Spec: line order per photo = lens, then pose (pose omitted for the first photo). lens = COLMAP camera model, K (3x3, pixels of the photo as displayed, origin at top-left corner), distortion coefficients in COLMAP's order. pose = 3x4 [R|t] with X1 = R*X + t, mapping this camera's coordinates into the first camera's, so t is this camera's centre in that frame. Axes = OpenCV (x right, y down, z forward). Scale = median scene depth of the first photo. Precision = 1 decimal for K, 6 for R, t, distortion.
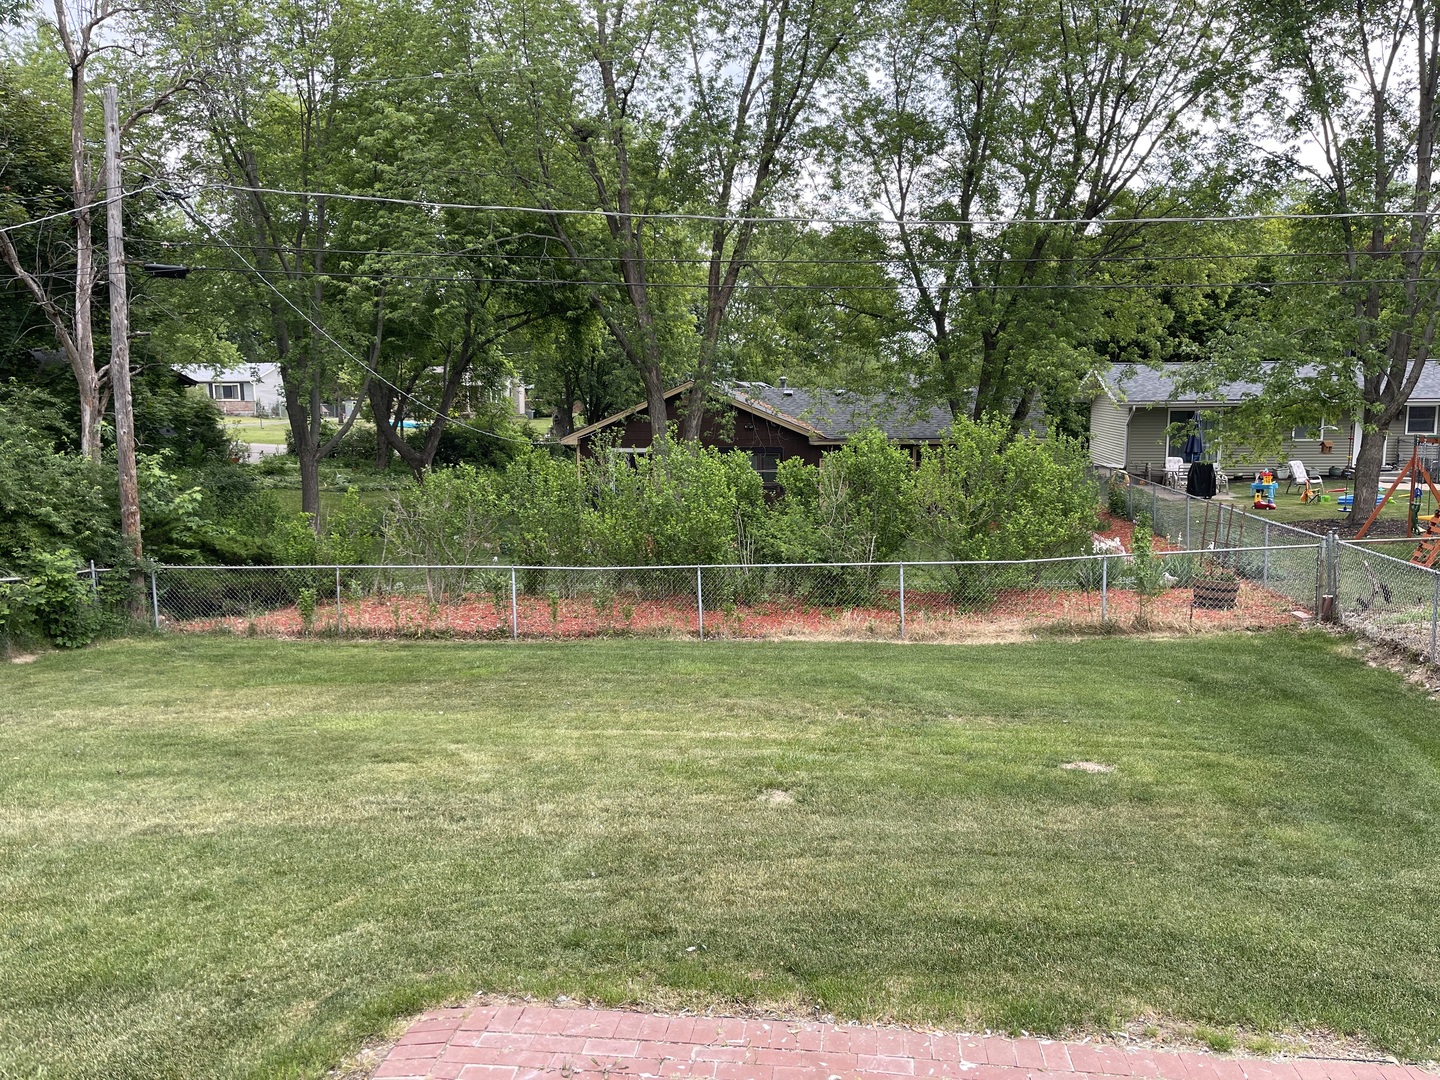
lens RADIAL K [[1074.2, 0, 720.0], [0, 1074.2, 540.0], [0, 0, 1]] dist [0.077983, -0.104827]
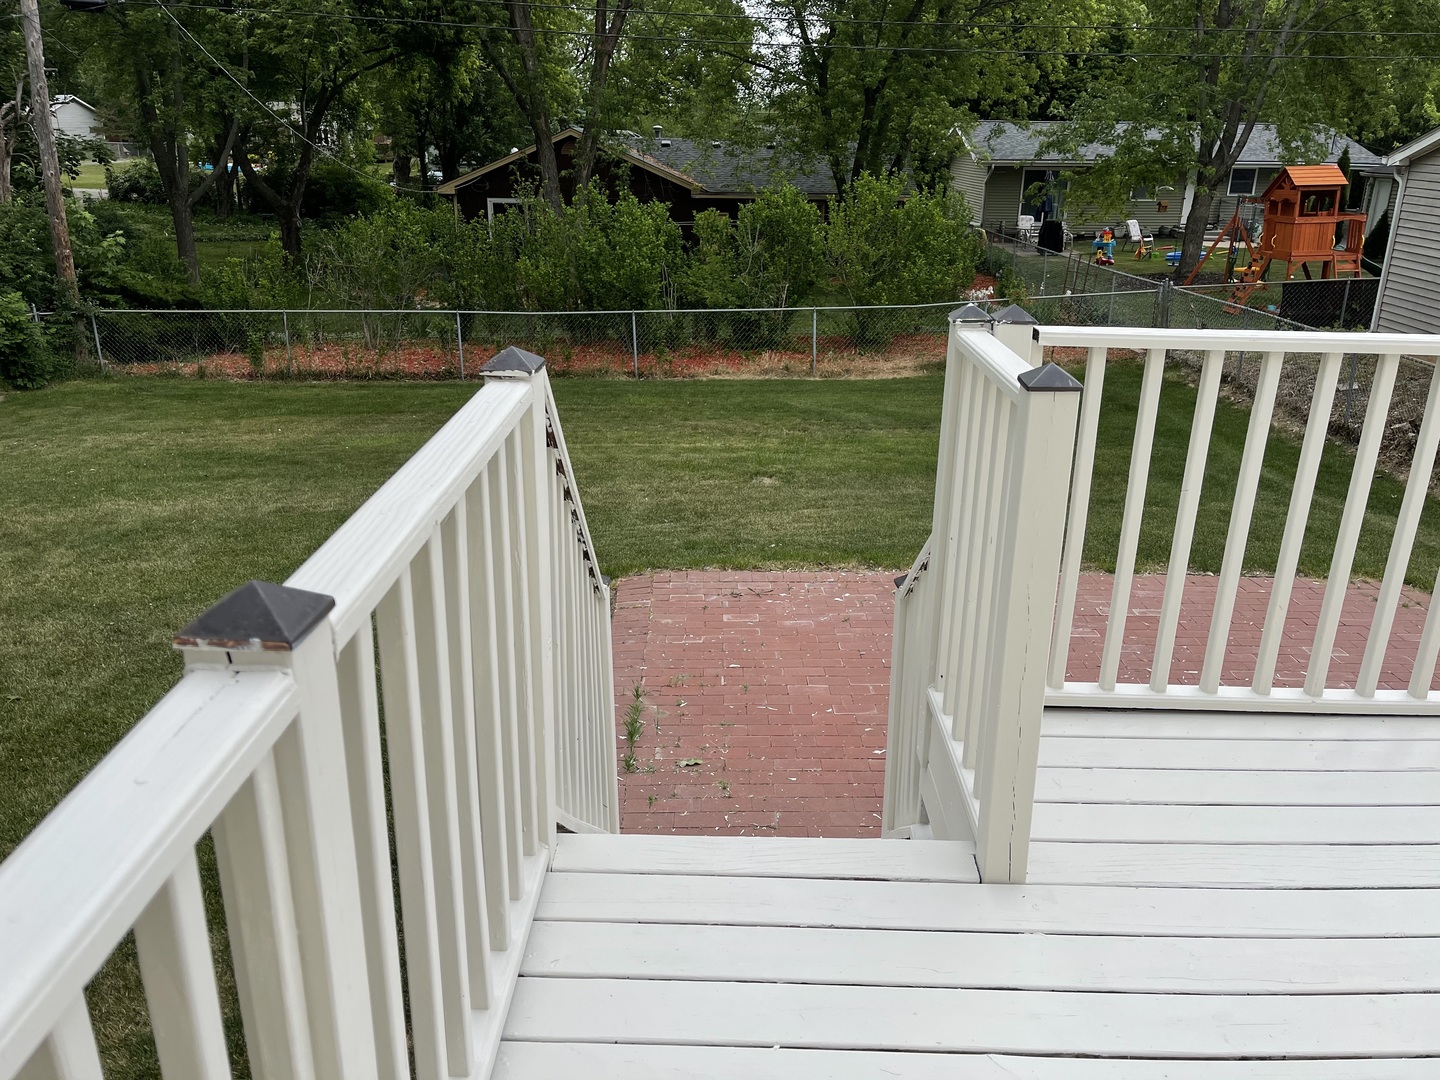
lens RADIAL K [[1090.9, 0, 720.0], [0, 1090.9, 540.0], [0, 0, 1]] dist [0.087738, -0.138050]
pose [[0.988539, -0.030578, 0.147834, -0.099447], [-0.001181, 0.977676, 0.210116, 0.016390], [-0.150958, -0.207882, 0.966435, -0.137552]]
